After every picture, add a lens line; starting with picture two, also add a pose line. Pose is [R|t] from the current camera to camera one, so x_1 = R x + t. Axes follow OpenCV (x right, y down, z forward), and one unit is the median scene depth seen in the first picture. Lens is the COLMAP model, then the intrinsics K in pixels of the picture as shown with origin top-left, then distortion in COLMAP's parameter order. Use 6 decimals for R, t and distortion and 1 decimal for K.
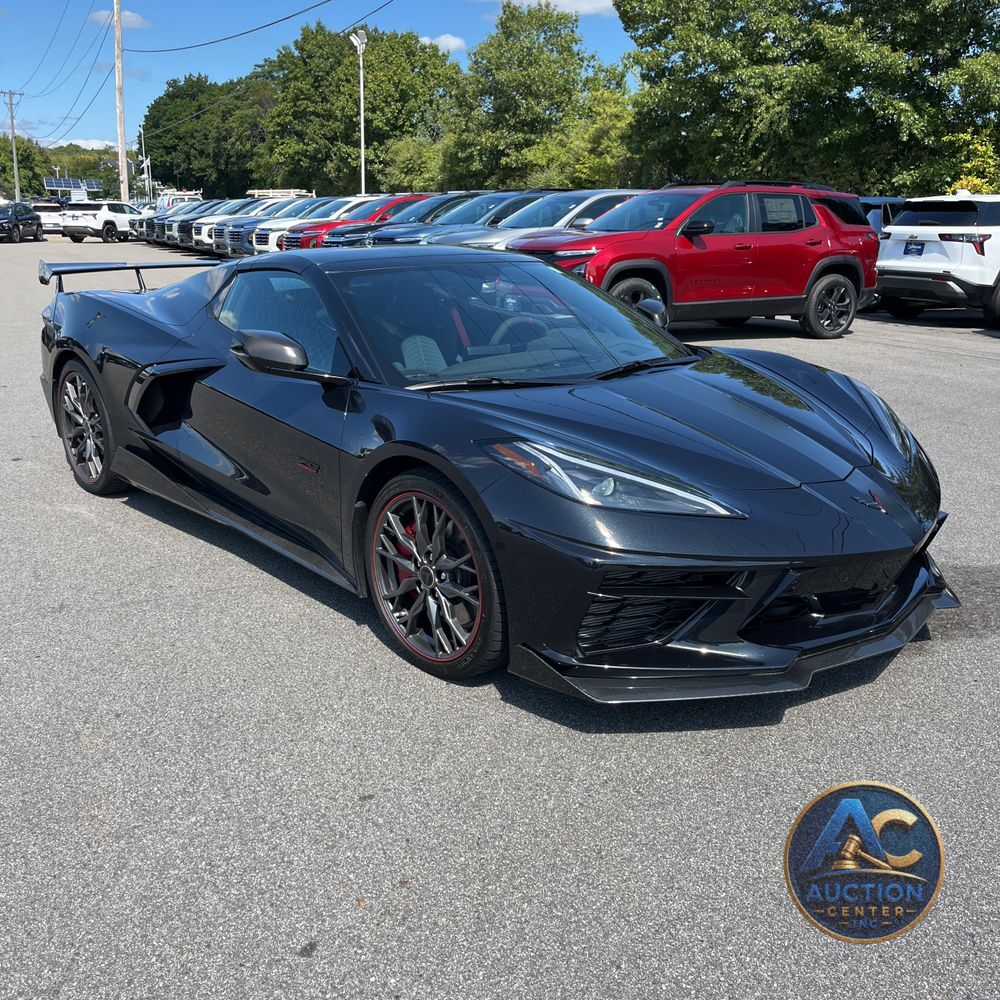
lens RADIAL K [[1015.8, 0, 483.2], [0, 1015.8, 505.1], [0, 0, 1]] dist [0.018459, 0.000000]
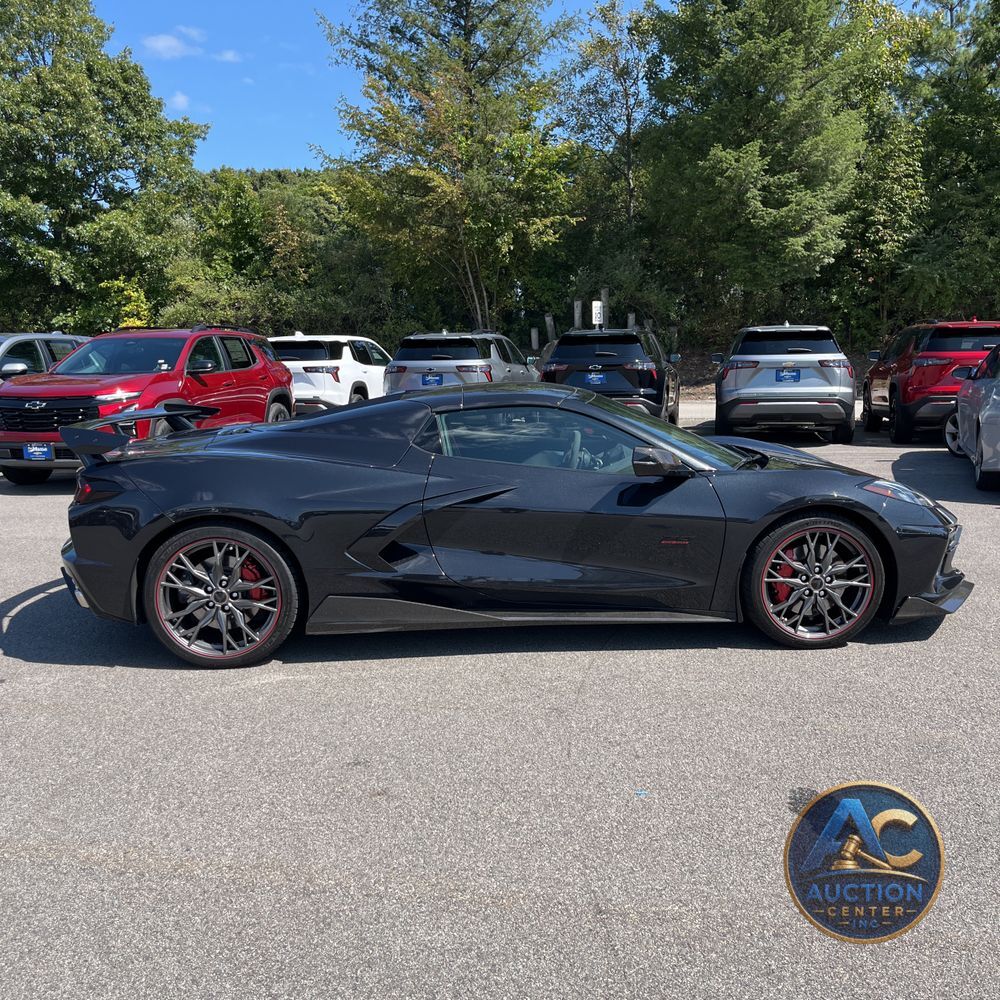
lens RADIAL K [[1015.8, 0, 507.8], [0, 1015.8, 507.2], [0, 0, 1]] dist [0.018459, 0.000000]
pose [[0.614839, -0.143765, 0.775438, -0.159031], [0.239798, 0.970770, -0.010155, -0.014505], [-0.751312, 0.192192, 0.631342, 0.037139]]
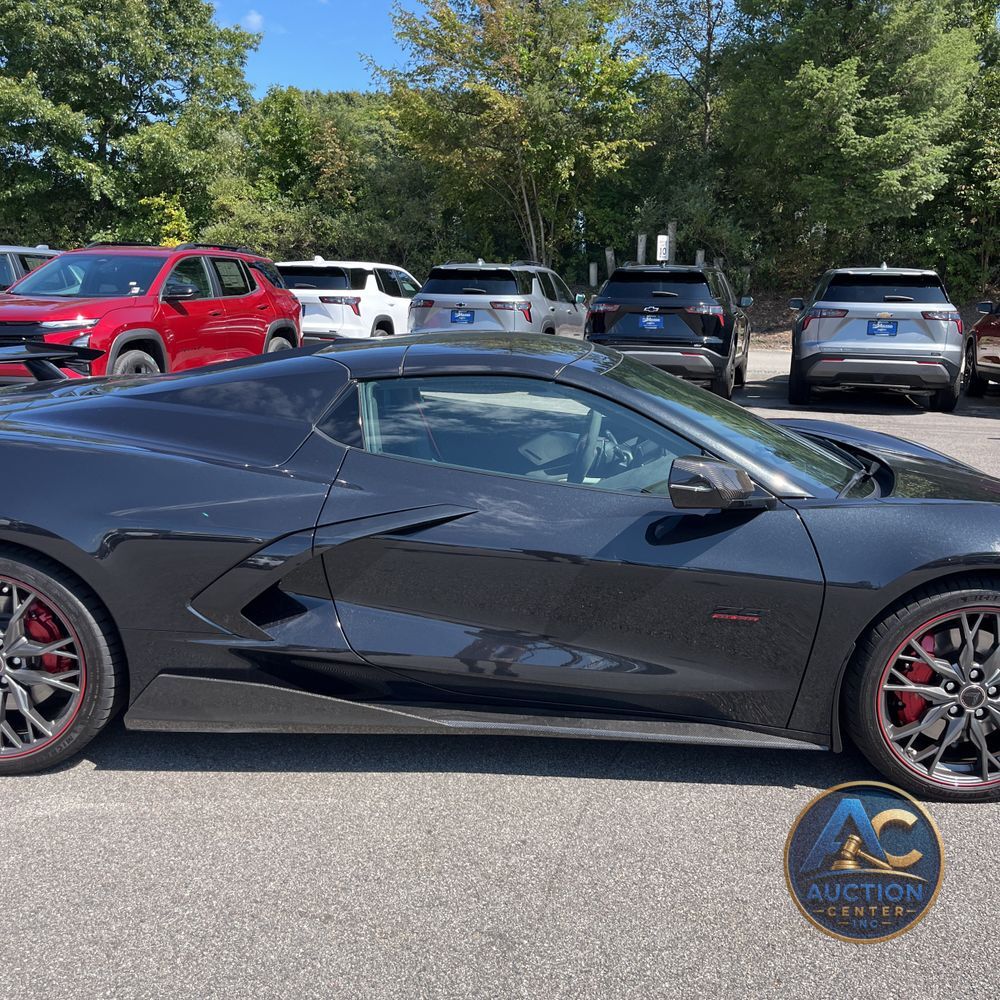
lens RADIAL K [[1015.8, 0, 493.4], [0, 1015.8, 498.0], [0, 0, 1]] dist [0.018459, 0.000000]
pose [[0.673897, -0.151984, 0.723024, -0.102659], [0.192518, 0.980929, 0.026760, -0.022293], [-0.713302, 0.121161, 0.690304, 0.068057]]
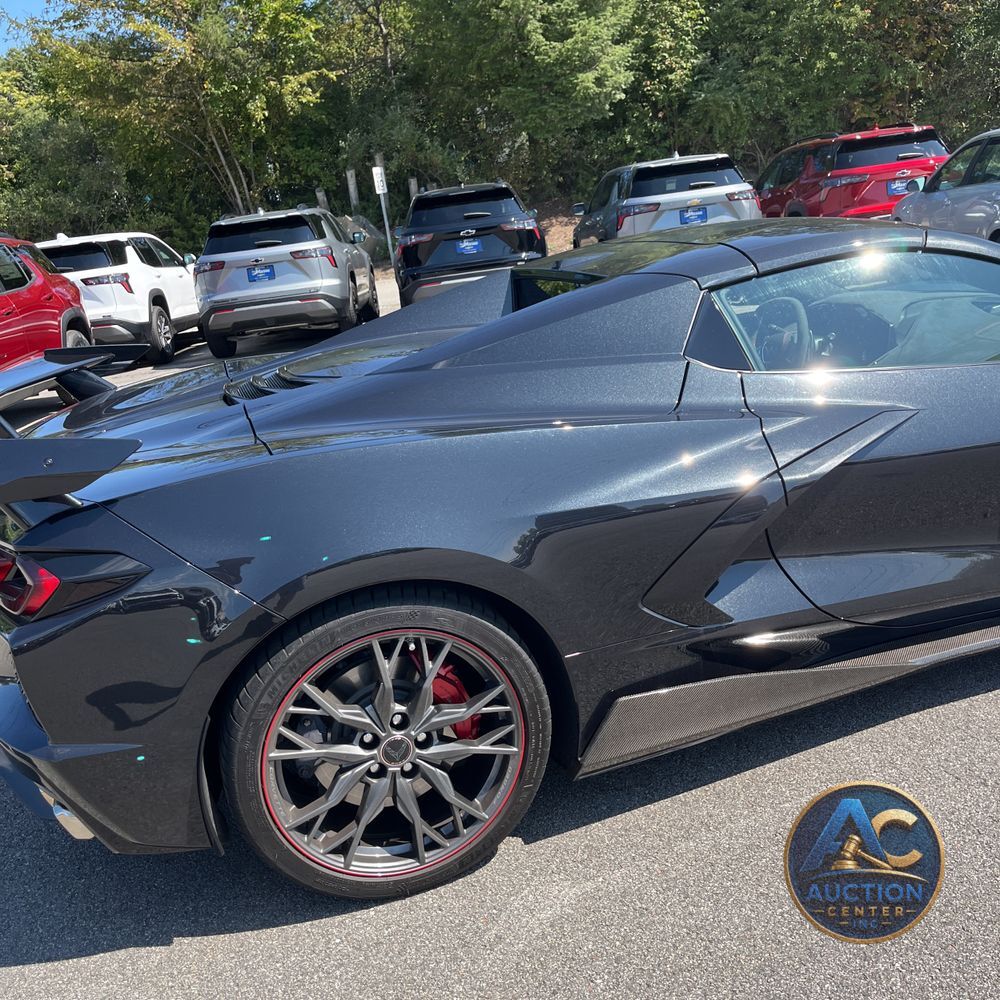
lens RADIAL K [[1015.8, 0, 508.6], [0, 1015.8, 506.9], [0, 0, 1]] dist [0.018459, 0.000000]
pose [[0.380383, -0.320495, 0.867521, -0.120667], [0.378183, 0.909925, 0.170338, -0.038320], [-0.843971, 0.263288, 0.467325, 0.127152]]
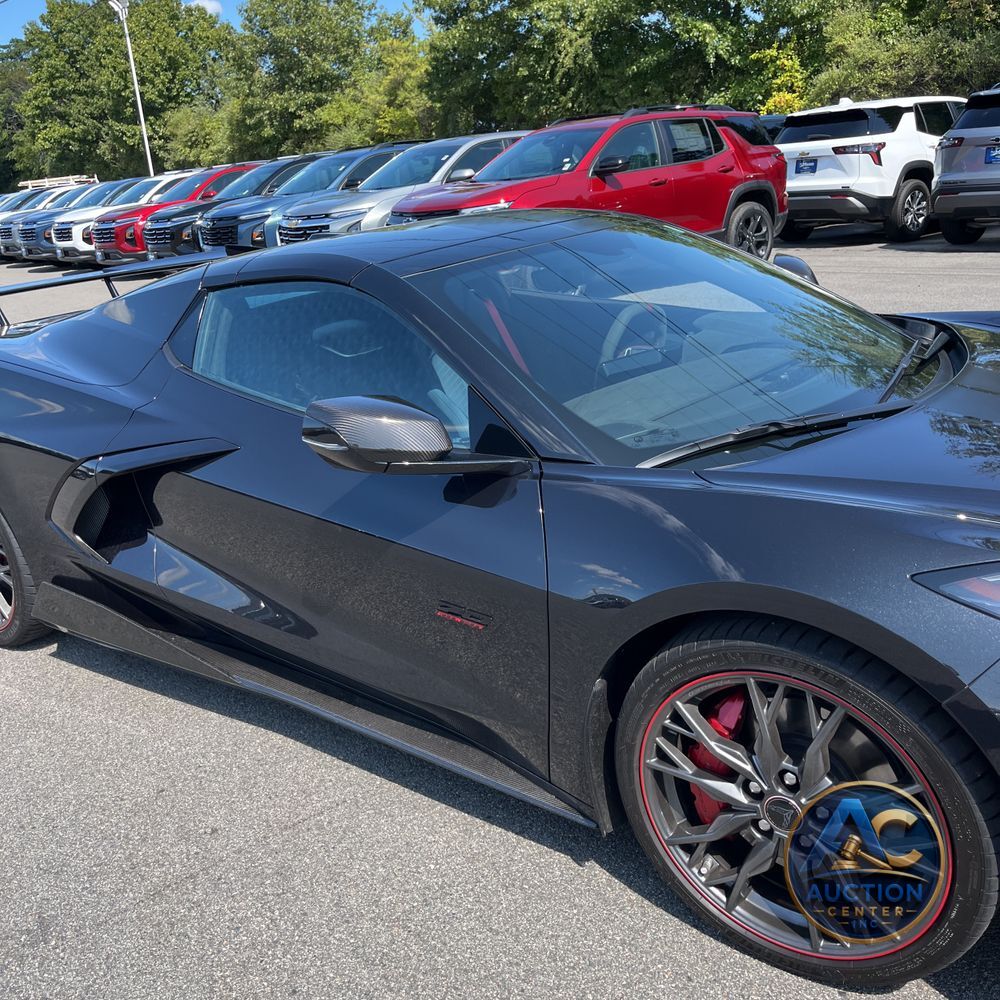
lens RADIAL K [[1015.8, 0, 483.1], [0, 1015.8, 506.1], [0, 0, 1]] dist [0.018459, 0.000000]
pose [[0.975325, -0.155465, 0.156753, -0.028617], [0.149313, 0.987507, 0.050357, -0.015213], [-0.162623, -0.025709, 0.986353, 0.051119]]
